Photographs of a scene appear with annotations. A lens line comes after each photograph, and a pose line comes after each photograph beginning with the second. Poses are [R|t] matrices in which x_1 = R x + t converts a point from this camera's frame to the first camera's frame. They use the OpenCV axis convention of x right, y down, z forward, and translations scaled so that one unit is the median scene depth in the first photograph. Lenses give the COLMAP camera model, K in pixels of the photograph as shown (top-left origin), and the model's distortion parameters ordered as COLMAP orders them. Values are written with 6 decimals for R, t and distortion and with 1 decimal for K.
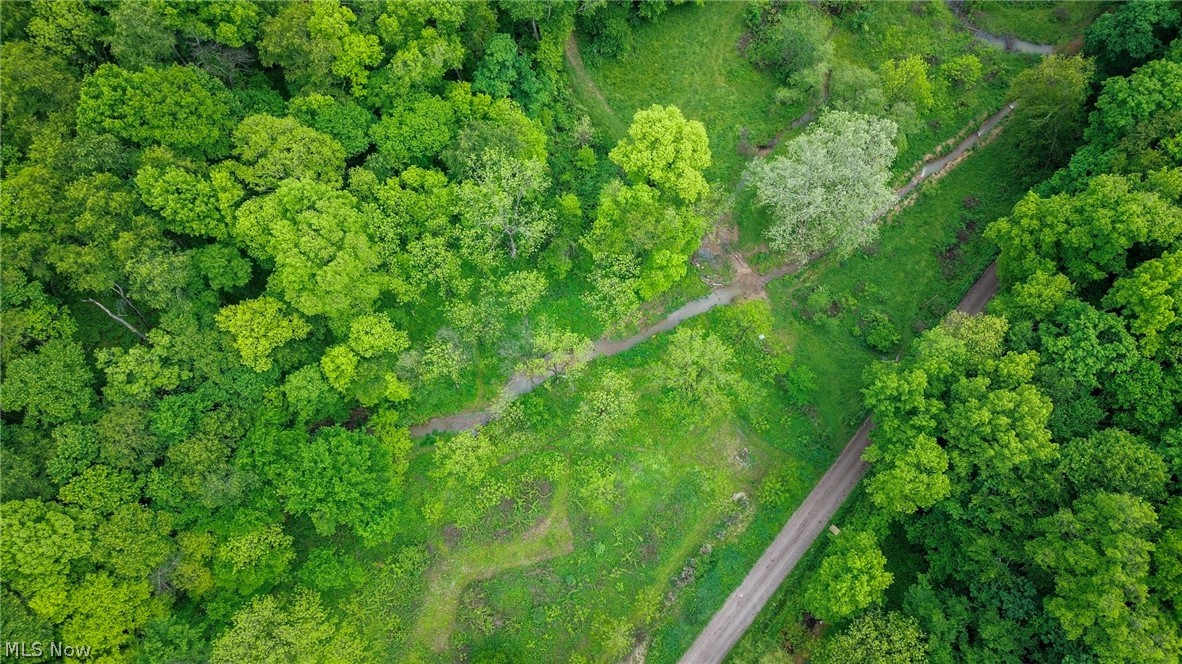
lens RADIAL K [[839.6, 0, 590.0], [0, 839.6, 332.8], [0, 0, 1]] dist [0.059848, -0.046196]
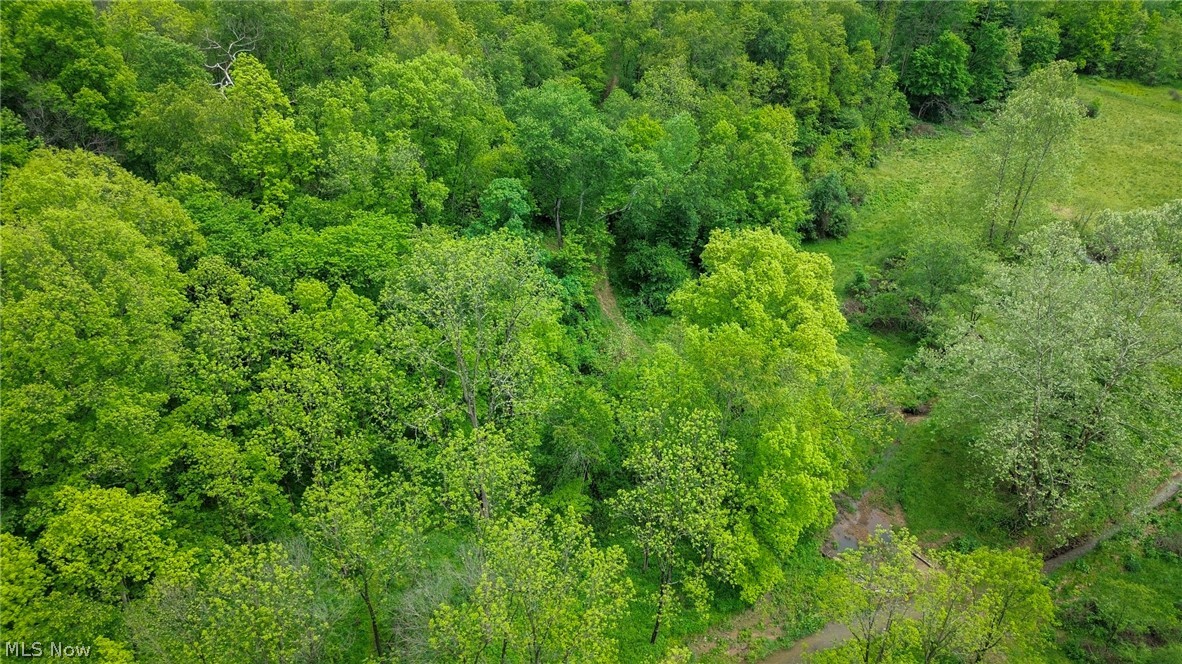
lens RADIAL K [[839.6, 0, 594.0], [0, 839.6, 330.0], [0, 0, 1]] dist [0.059848, -0.046196]
pose [[0.998504, 0.027797, -0.047092, 0.000178], [-0.051965, 0.750478, -0.658849, 0.178690], [0.017028, 0.660311, 0.750800, 0.566505]]
